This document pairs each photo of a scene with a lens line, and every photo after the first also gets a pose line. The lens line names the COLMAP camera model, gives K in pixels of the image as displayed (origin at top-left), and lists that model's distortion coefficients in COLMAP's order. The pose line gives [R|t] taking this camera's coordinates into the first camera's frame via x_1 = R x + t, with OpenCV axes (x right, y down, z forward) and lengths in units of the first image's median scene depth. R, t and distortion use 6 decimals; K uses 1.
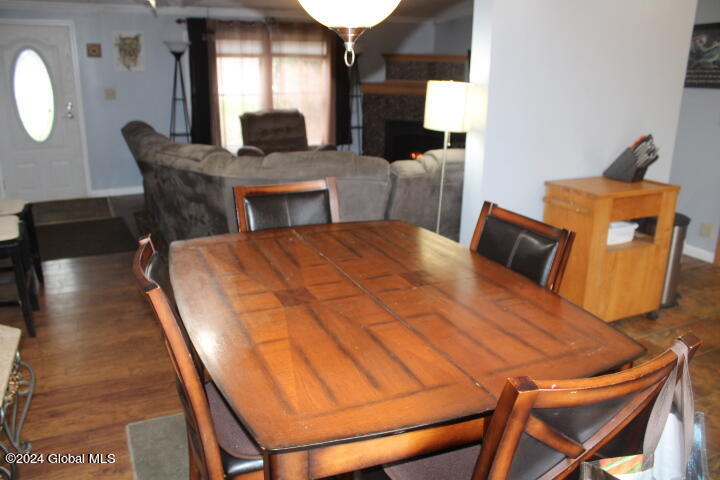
lens RADIAL K [[590.2, 0, 360.0], [0, 590.2, 240.0], [0, 0, 1]] dist [-0.179203, 0.168316]
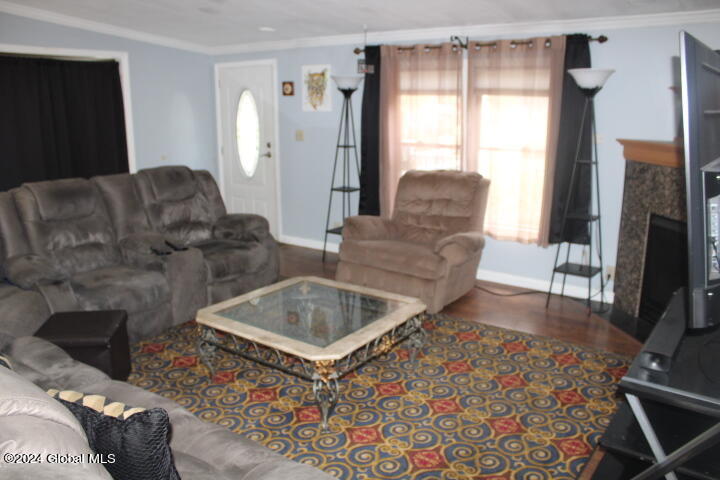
lens RADIAL K [[590.2, 0, 360.0], [0, 590.2, 240.0], [0, 0, 1]] dist [-0.179203, 0.168316]
pose [[0.467681, 0.186616, -0.863973, 0.447537], [-0.247210, 0.966067, 0.074849, -0.187410], [0.848624, 0.178577, 0.497944, 0.641943]]
